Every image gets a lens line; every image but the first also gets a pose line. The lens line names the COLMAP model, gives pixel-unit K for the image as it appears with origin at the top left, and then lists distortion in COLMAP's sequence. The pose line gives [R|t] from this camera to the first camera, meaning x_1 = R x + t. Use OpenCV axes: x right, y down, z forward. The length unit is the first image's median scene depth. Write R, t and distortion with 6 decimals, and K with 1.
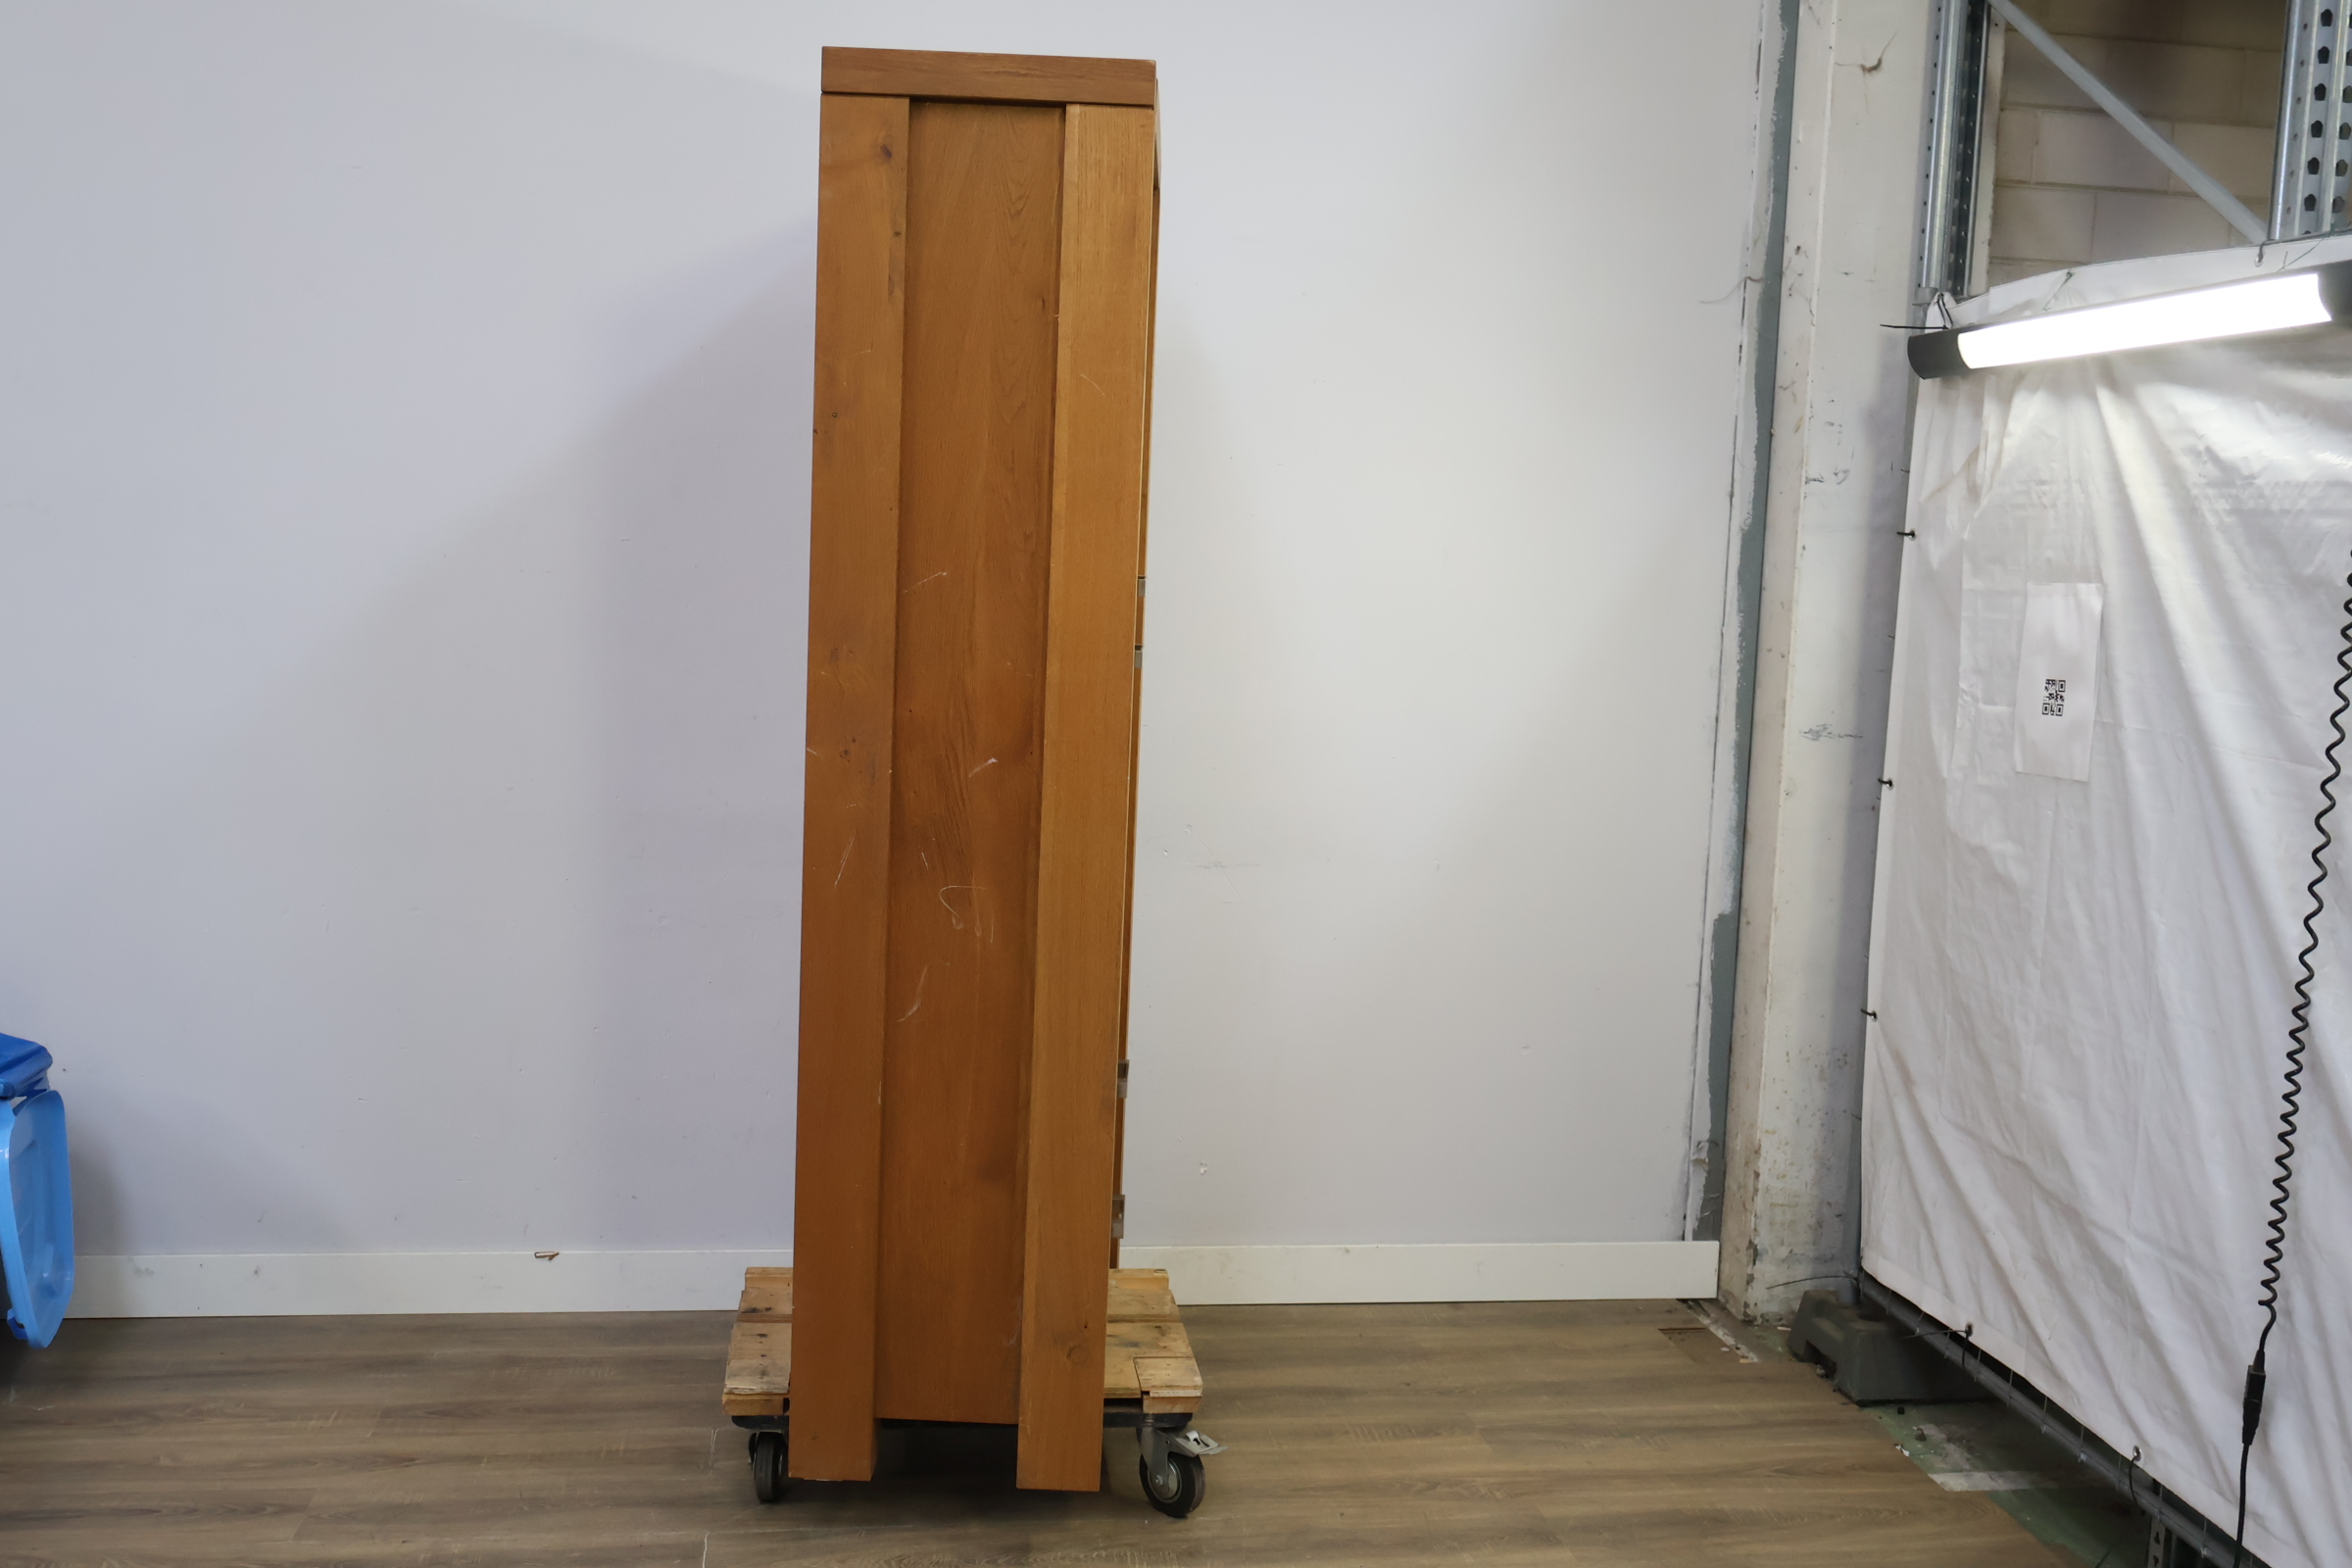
lens RADIAL K [[2340.4, 0, 1180.9], [0, 2340.4, 784.2], [0, 0, 1]] dist [0.006248, 0.012124]
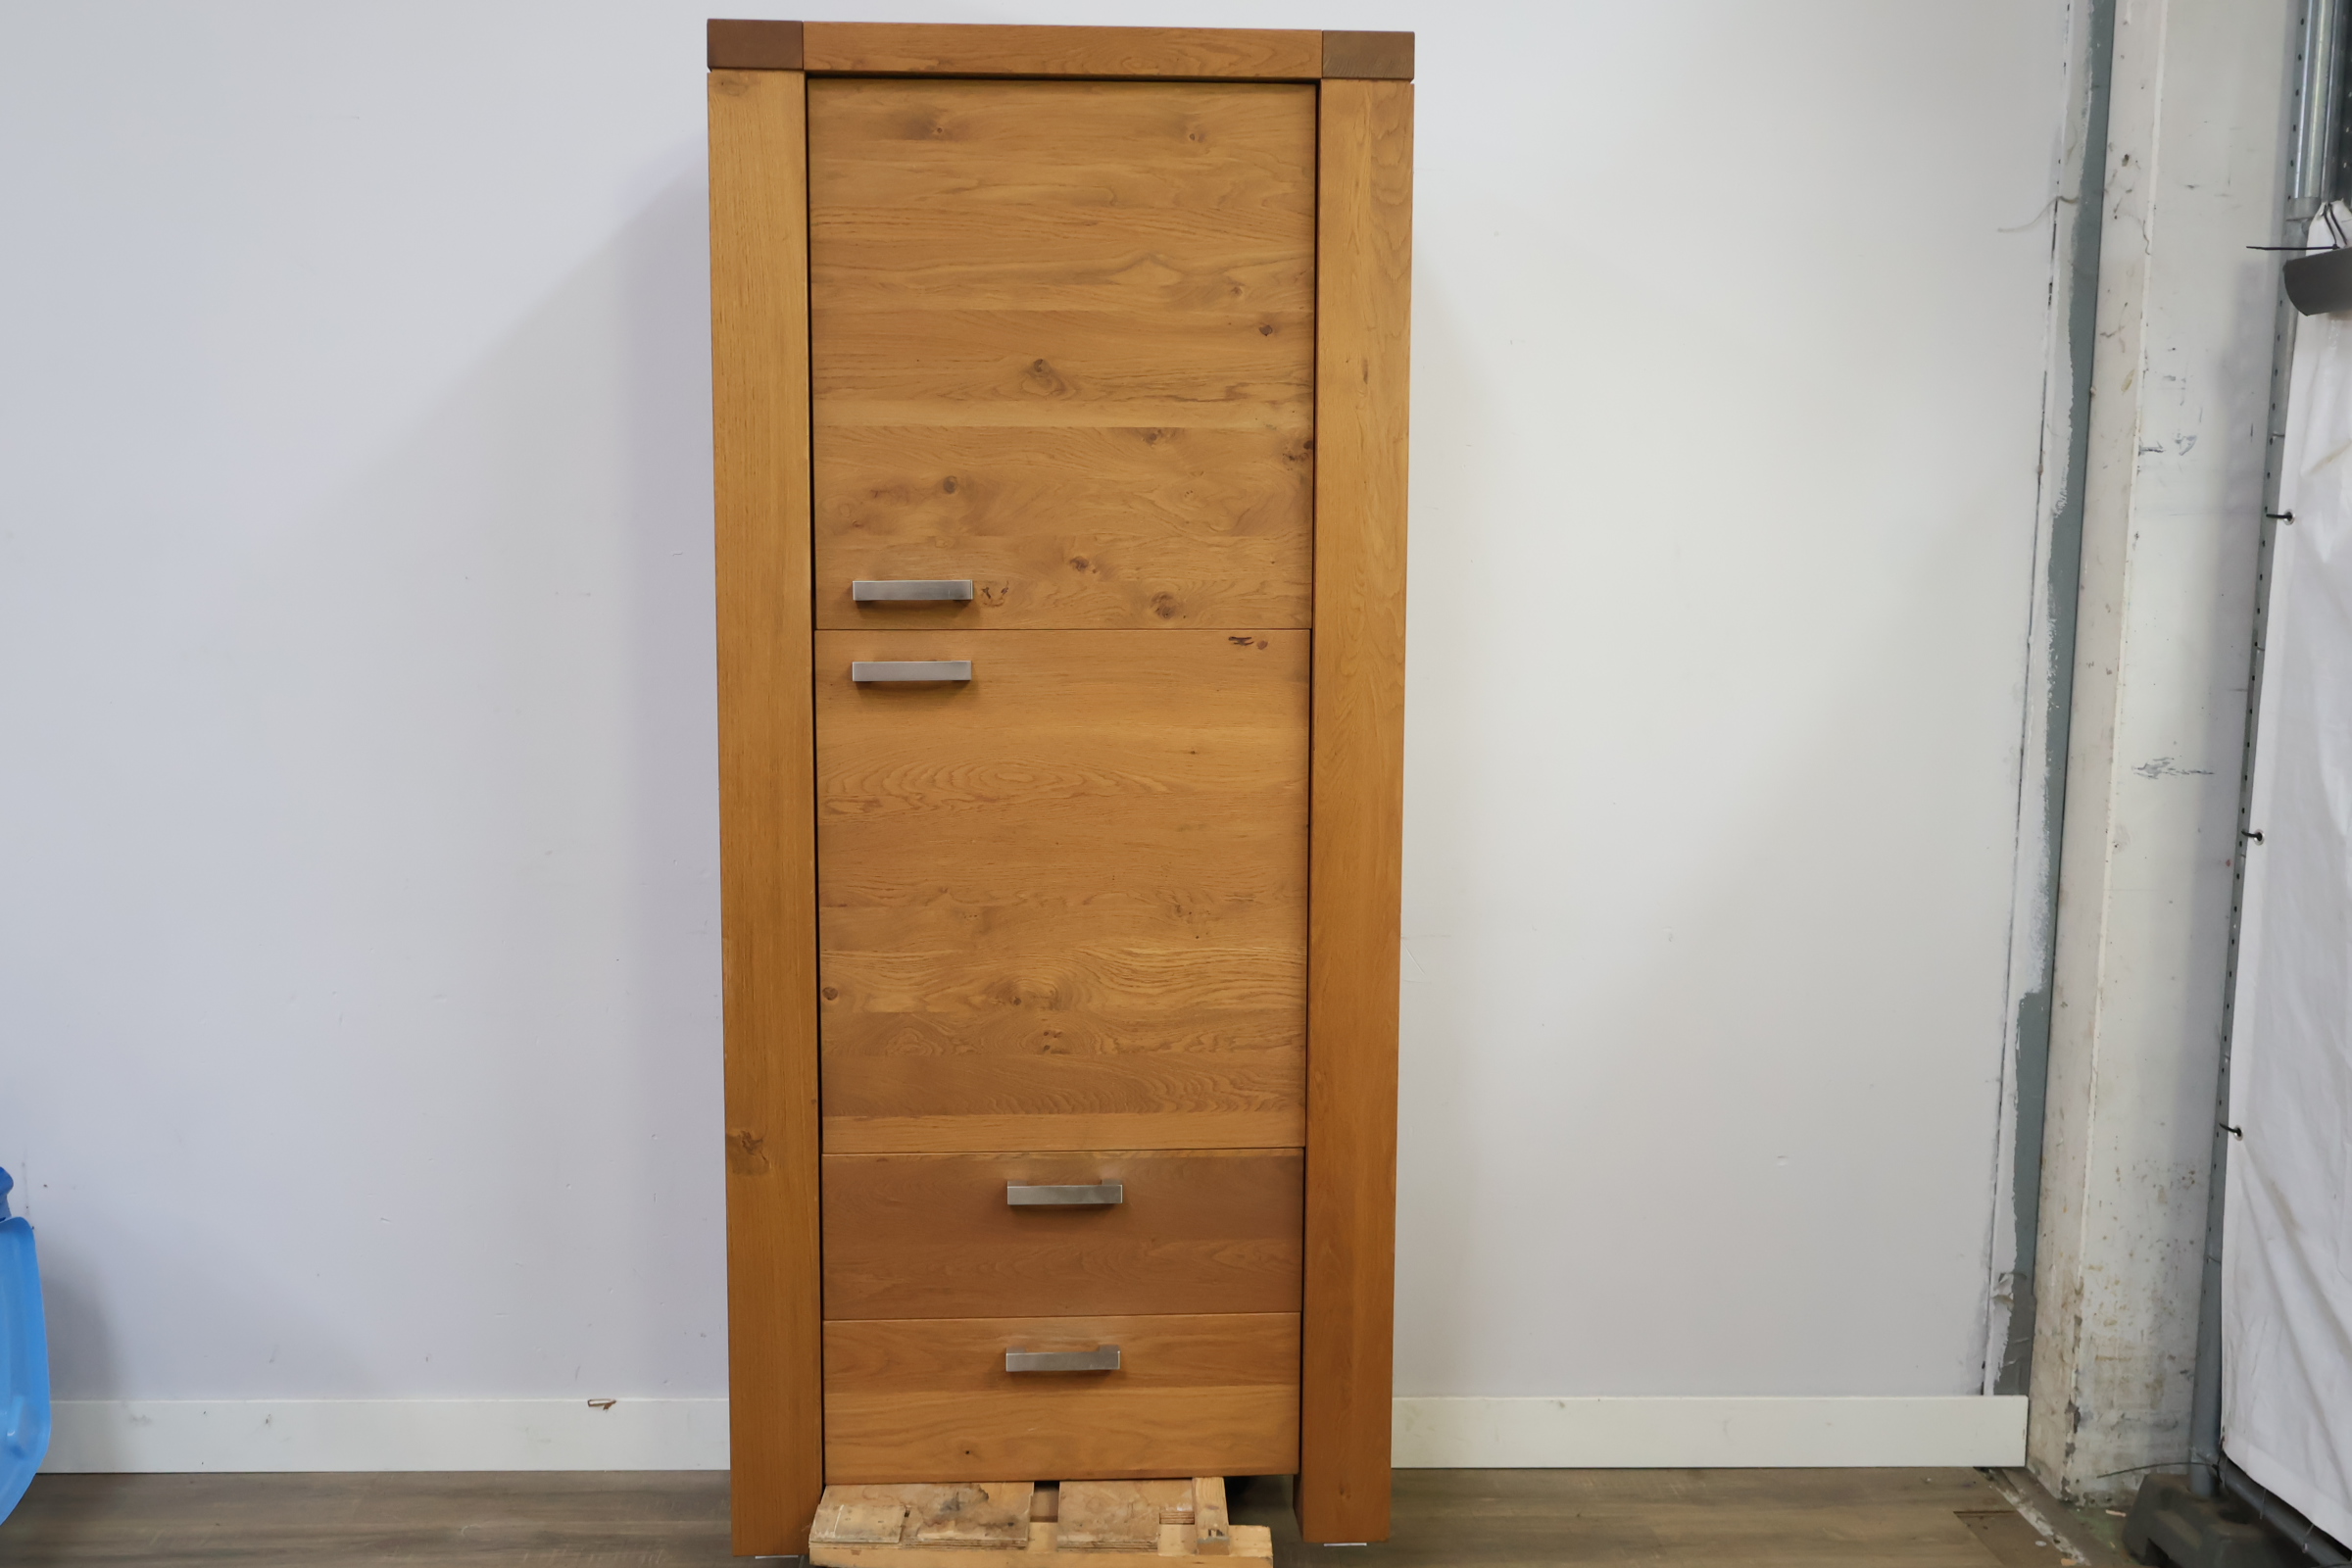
lens RADIAL K [[2334.2, 0, 1173.0], [0, 2334.2, 787.2], [0, 0, 1]] dist [0.002676, 0.002826]
pose [[0.995072, -0.008579, -0.098783, 0.019787], [0.009163, 0.999943, 0.005459, -0.024169], [0.098731, -0.006337, 0.995094, 0.188349]]
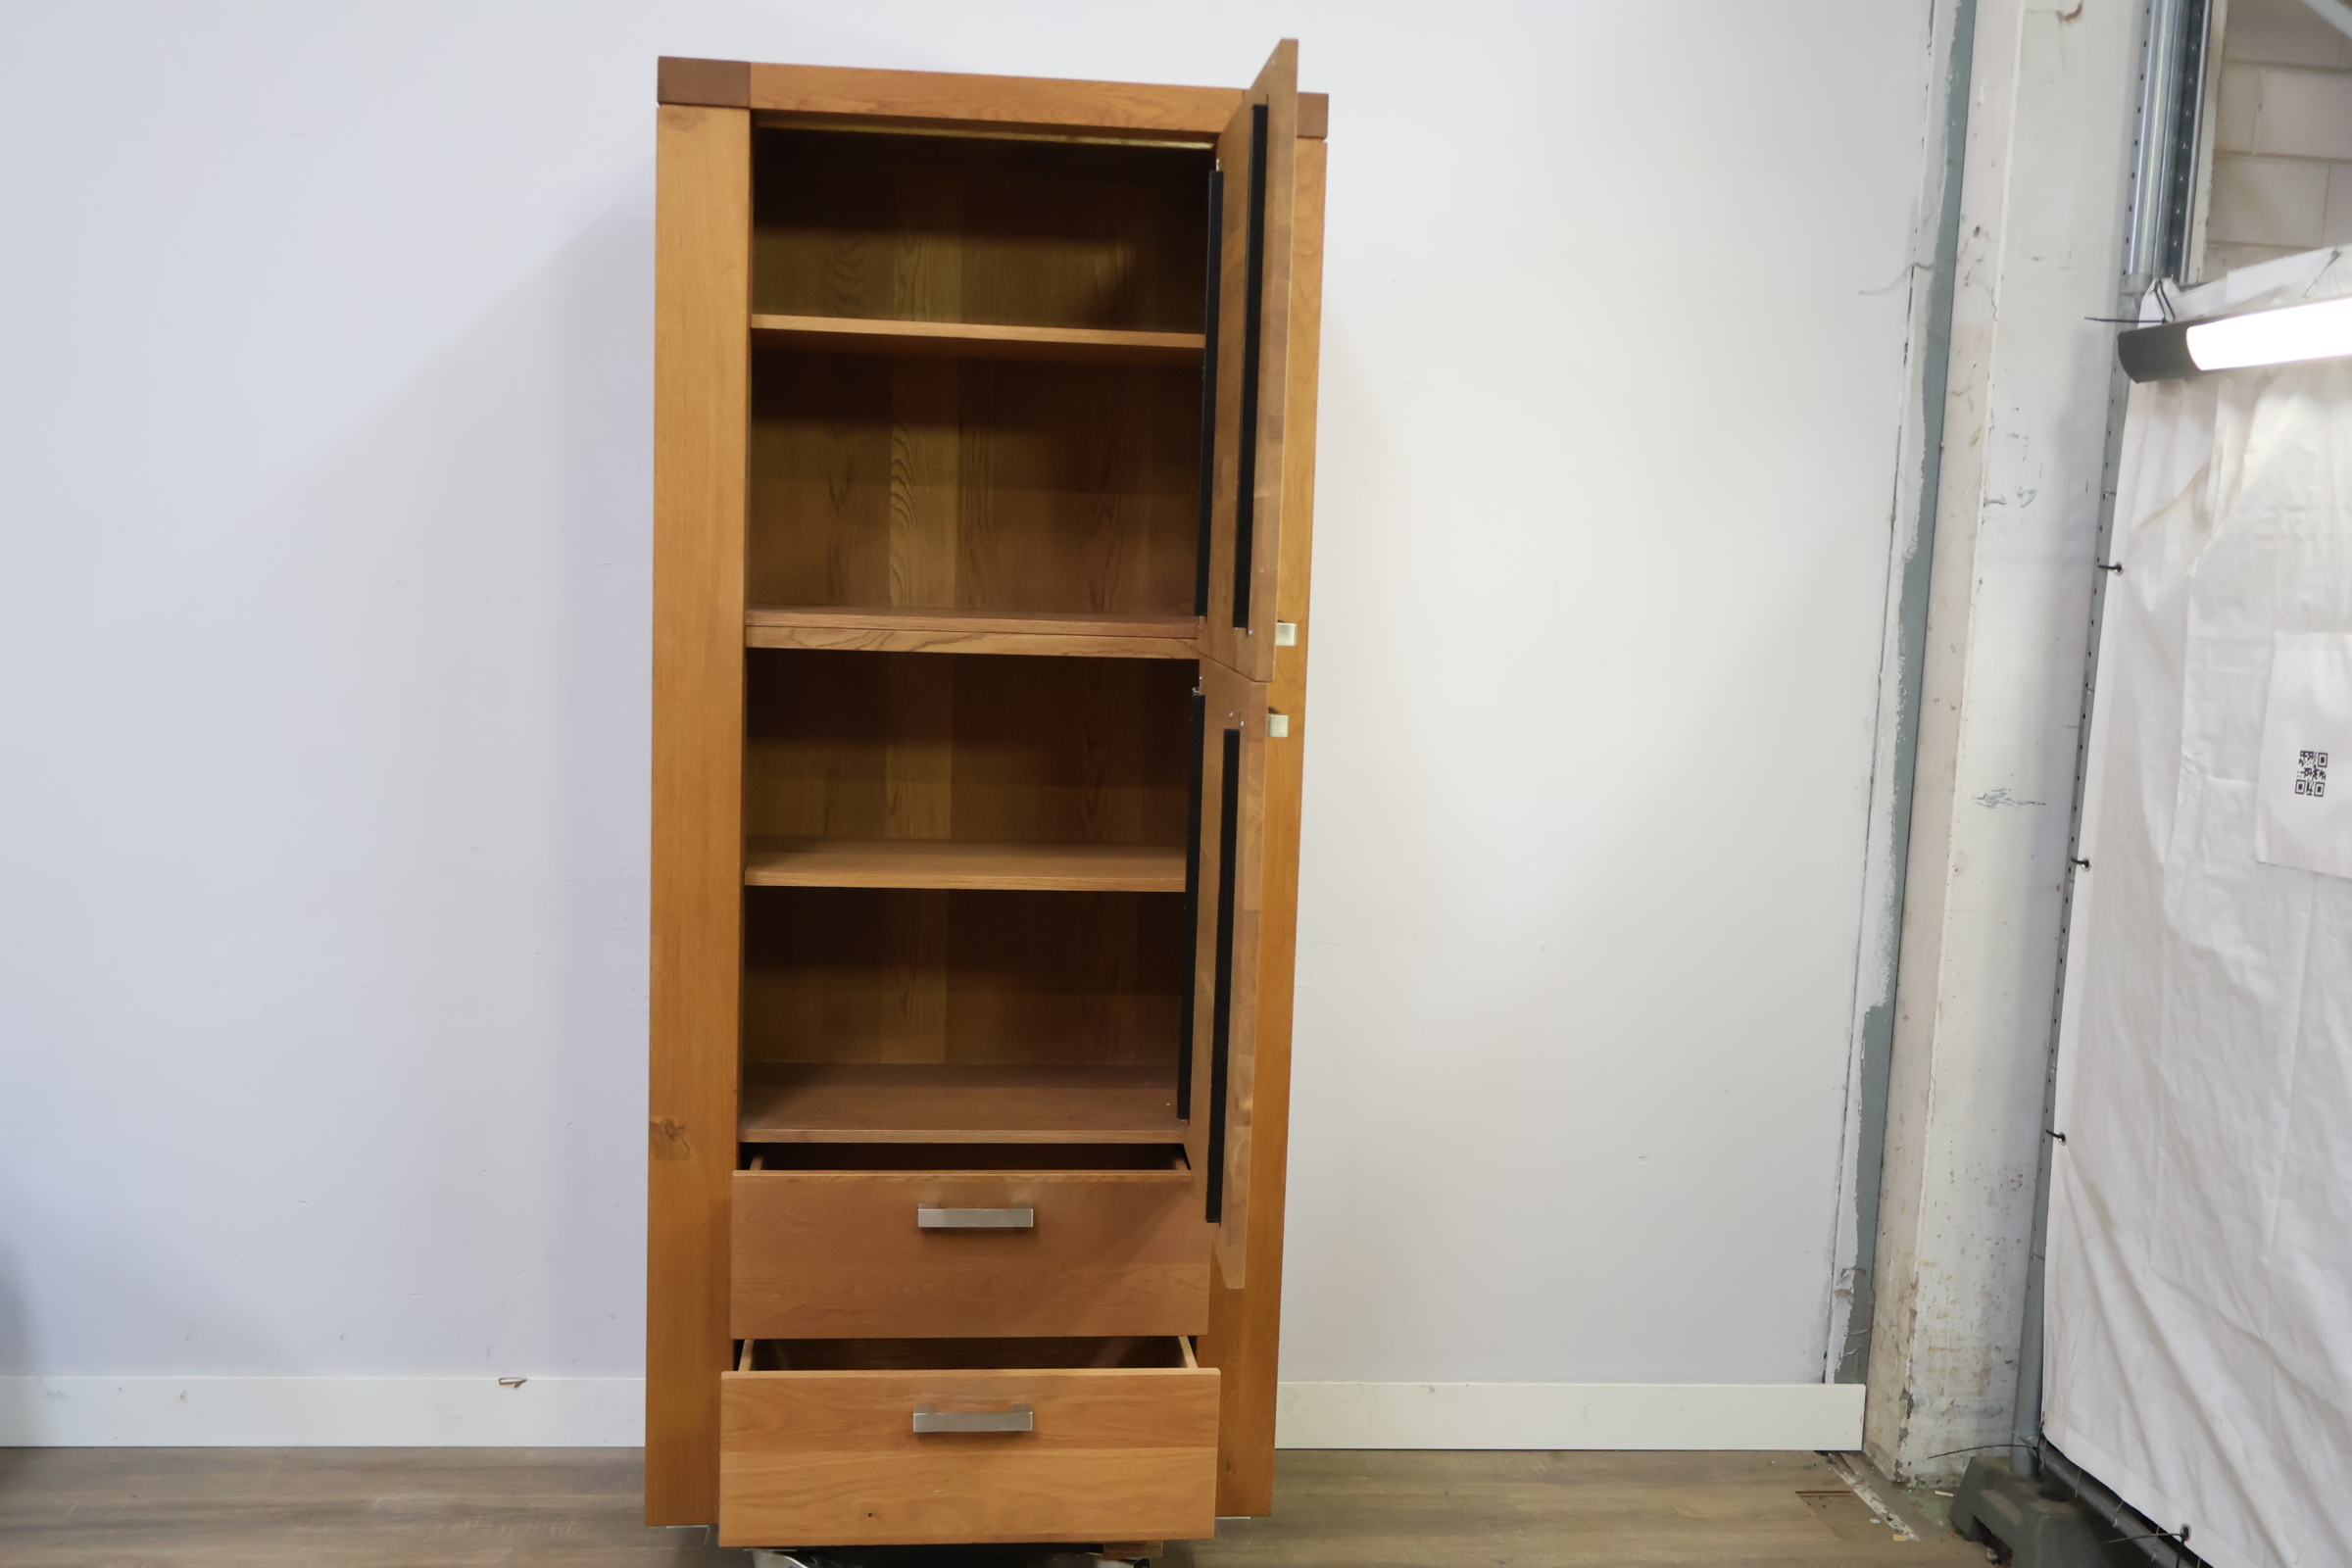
lens RADIAL K [[2305.2, 0, 1165.3], [0, 2305.2, 791.3], [0, 0, 1]] dist [-0.001416, 0.003670]
pose [[0.998861, 0.011365, -0.046337, 0.010449], [-0.011293, 0.999935, 0.001829, -0.023866], [0.046354, -0.001303, 0.998924, 0.156137]]
